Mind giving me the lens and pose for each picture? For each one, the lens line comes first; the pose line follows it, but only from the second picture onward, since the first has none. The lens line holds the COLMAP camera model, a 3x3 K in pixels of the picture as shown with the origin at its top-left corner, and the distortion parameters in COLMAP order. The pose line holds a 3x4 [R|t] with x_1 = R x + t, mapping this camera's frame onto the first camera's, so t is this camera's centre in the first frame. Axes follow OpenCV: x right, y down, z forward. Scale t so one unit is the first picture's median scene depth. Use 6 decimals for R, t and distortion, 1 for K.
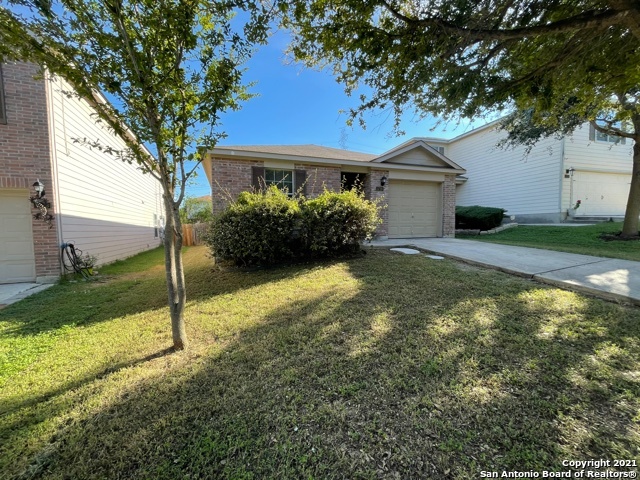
lens RADIAL K [[257.1, 0, 318.3], [0, 257.1, 242.6], [0, 0, 1]] dist [-0.001892, -0.000251]
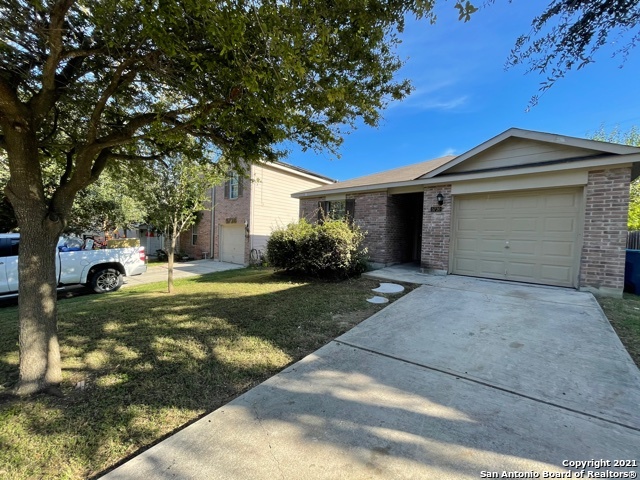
lens RADIAL K [[257.1, 0, 318.3], [0, 257.1, 242.6], [0, 0, 1]] dist [-0.001892, -0.000251]
pose [[0.486049, 0.054316, -0.872242, 0.847988], [-0.090007, 0.995871, 0.011859, -0.093941], [0.869284, 0.072744, 0.488931, 0.340538]]
